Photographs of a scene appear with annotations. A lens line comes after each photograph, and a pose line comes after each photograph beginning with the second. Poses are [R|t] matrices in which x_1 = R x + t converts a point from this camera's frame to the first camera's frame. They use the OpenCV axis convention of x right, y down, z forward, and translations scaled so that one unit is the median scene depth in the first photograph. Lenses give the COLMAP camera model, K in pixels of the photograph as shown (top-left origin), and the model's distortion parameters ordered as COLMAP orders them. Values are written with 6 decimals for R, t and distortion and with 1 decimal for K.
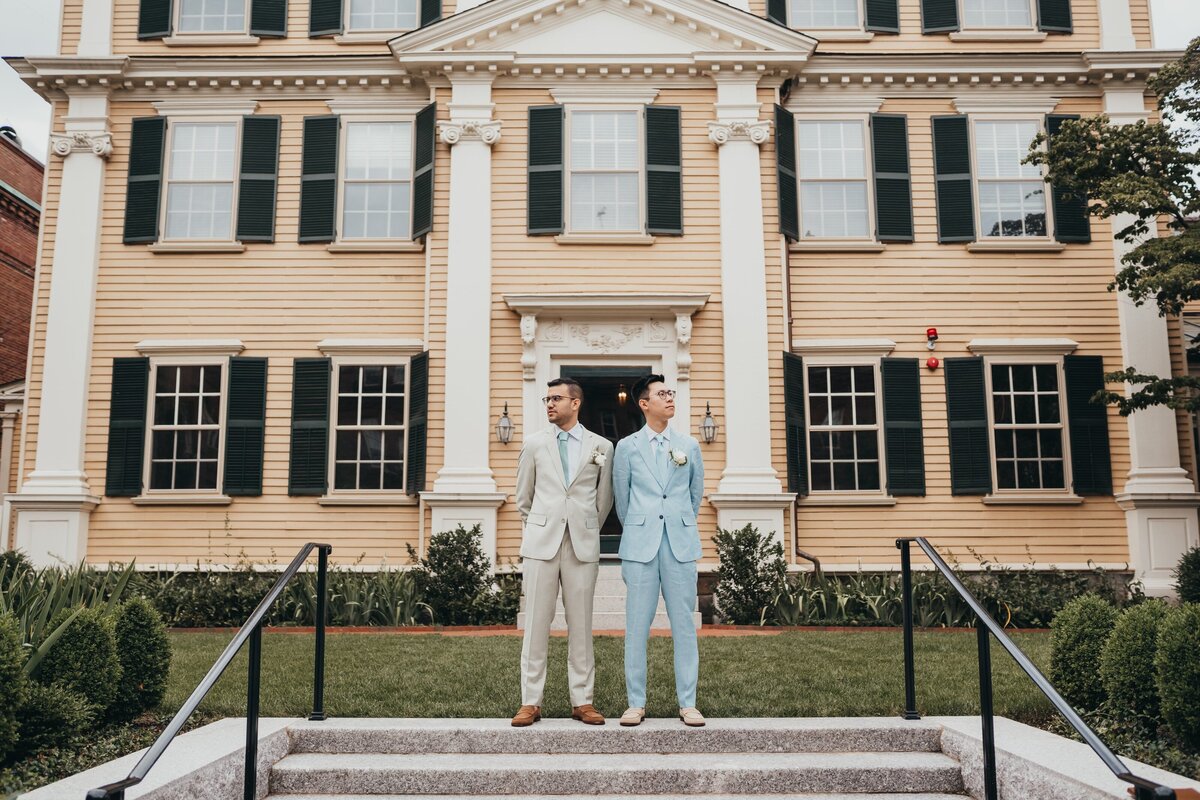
lens RADIAL K [[1167.2, 0, 603.1], [0, 1167.2, 394.0], [0, 0, 1]] dist [-0.034775, 0.000000]
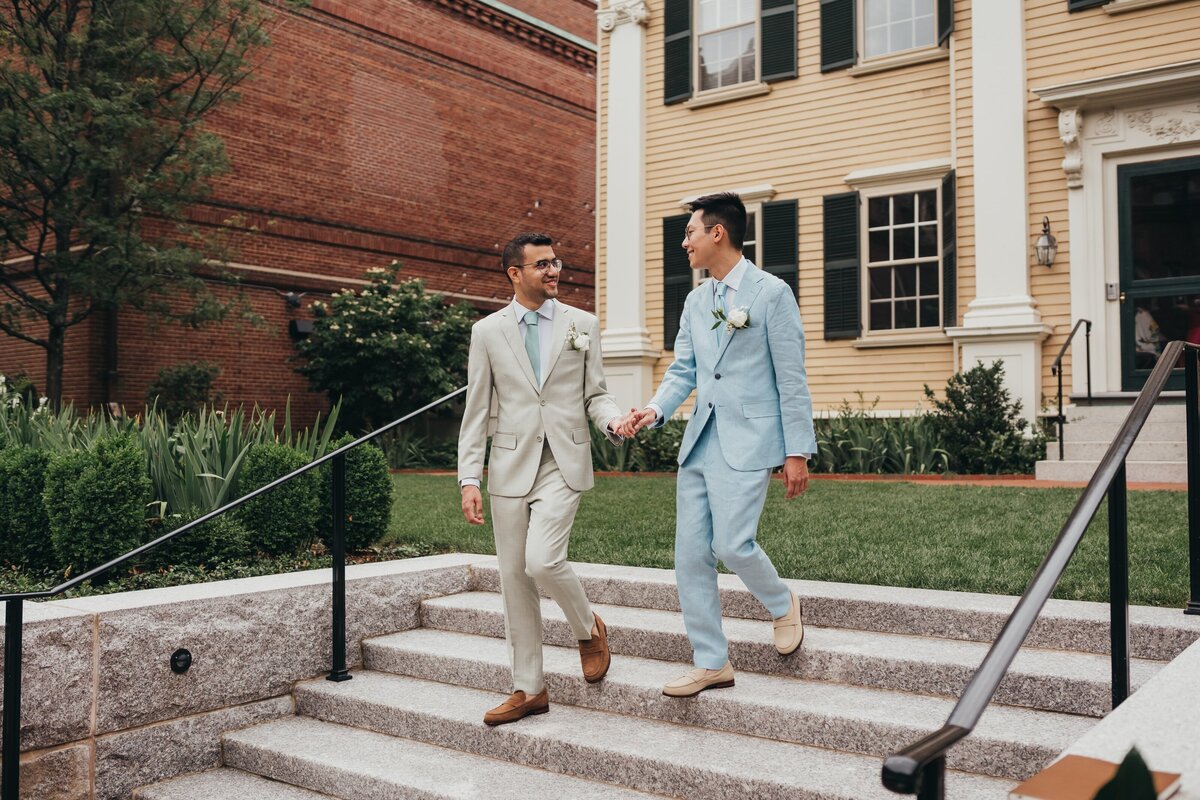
lens RADIAL K [[1167.2, 0, 599.7], [0, 1167.2, 399.8], [0, 0, 1]] dist [-0.034775, 0.000000]
pose [[0.793811, -0.020658, -0.607814, 0.166955], [0.099415, 0.990387, 0.096177, 0.024575], [0.599984, -0.136772, 0.788234, 0.117987]]
